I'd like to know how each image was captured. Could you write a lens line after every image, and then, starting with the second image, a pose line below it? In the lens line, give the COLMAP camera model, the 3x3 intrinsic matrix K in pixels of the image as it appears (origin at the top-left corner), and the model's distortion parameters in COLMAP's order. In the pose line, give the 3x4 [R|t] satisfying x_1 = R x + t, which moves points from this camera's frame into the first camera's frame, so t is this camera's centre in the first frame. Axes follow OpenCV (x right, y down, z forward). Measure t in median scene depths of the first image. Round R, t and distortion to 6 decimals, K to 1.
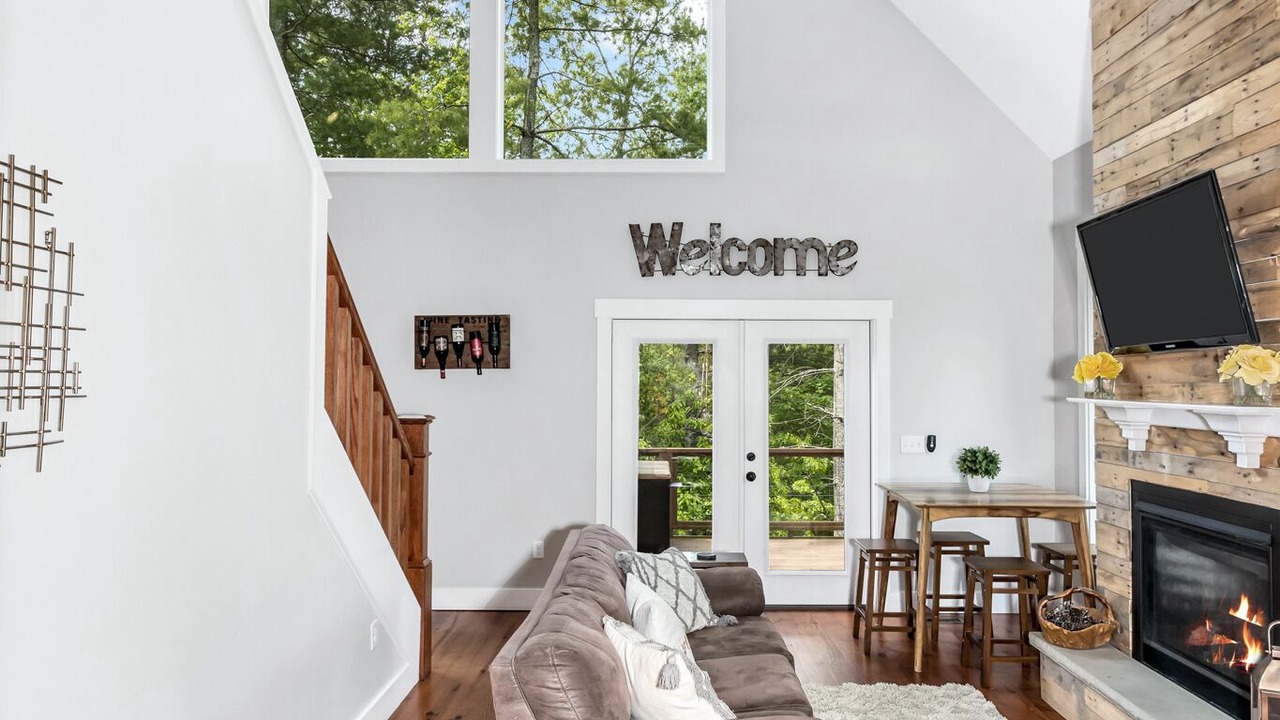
lens RADIAL K [[856.2, 0, 686.1], [0, 856.2, 357.6], [0, 0, 1]] dist [-0.001090, 0.001538]
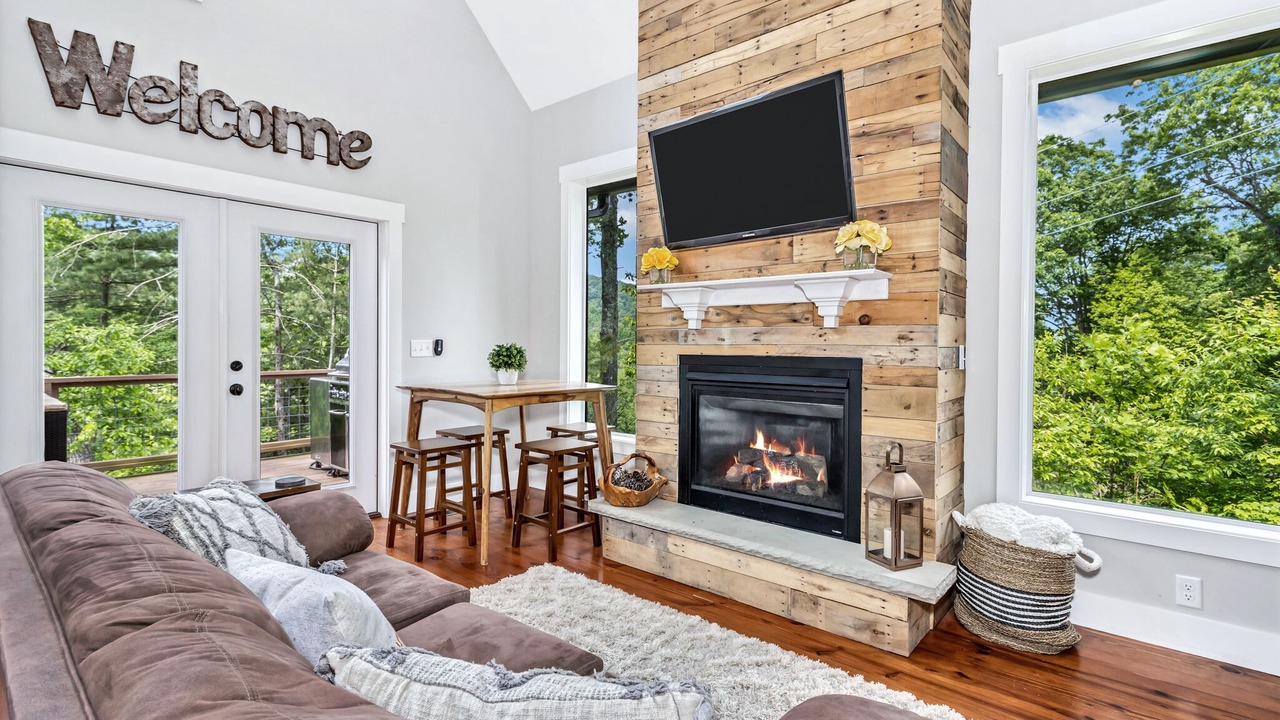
lens RADIAL K [[582.2, 0, 617.6], [0, 582.2, 348.0], [0, 0, 1]] dist [0.002384, 0.000737]
pose [[0.673241, -0.006247, 0.739397, -0.122591], [-0.021720, 0.999366, 0.028220, 0.096805], [-0.739104, -0.035059, 0.672678, 0.451148]]
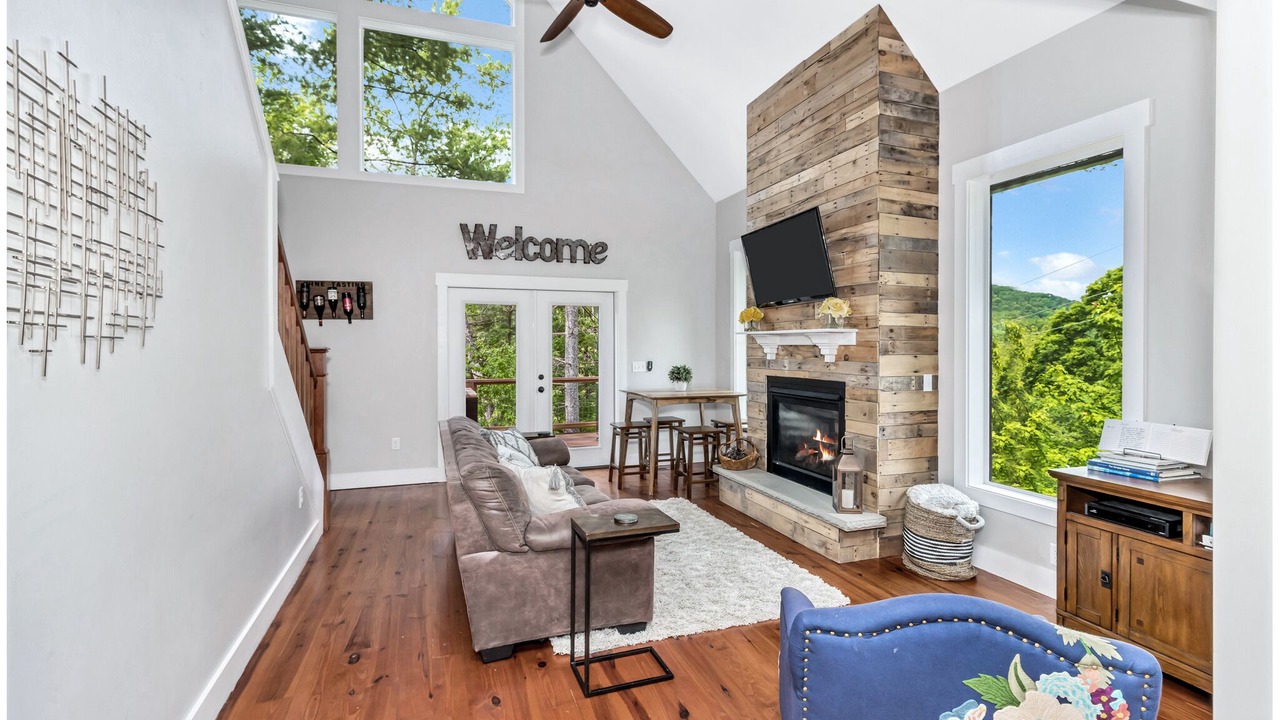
lens RADIAL K [[560.1, 0, 642.4], [0, 560.1, 347.8], [0, 0, 1]] dist [0.000996, -0.000042]
pose [[0.944608, -0.007530, 0.328114, -0.112826], [-0.001915, 0.999593, 0.028452, 0.041837], [-0.328195, -0.027504, 0.944209, -0.043393]]
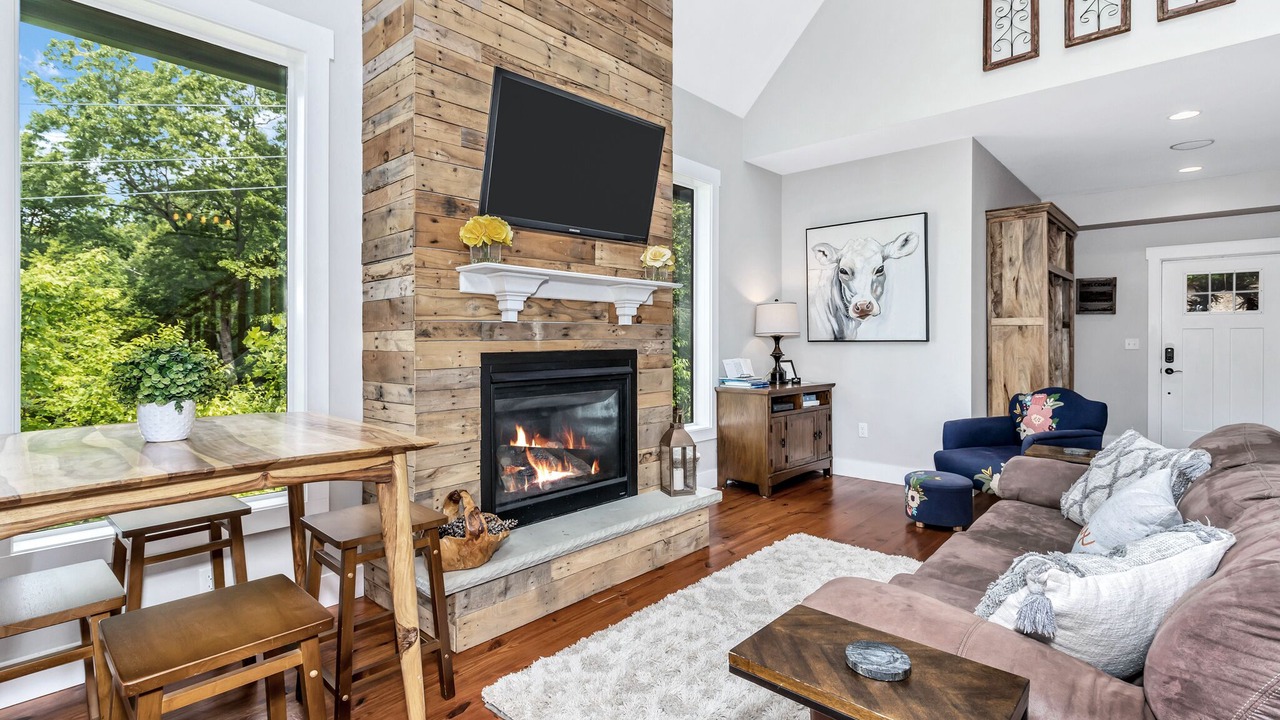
lens RADIAL K [[600.5, 0, 637.9], [0, 600.5, 341.7], [0, 0, 1]] dist [-0.001496, -0.000035]
pose [[-0.715789, -0.006350, 0.698288, -0.065728], [-0.018720, 0.999774, -0.010098, 0.115430], [-0.698065, -0.020300, -0.715746, 1.188626]]
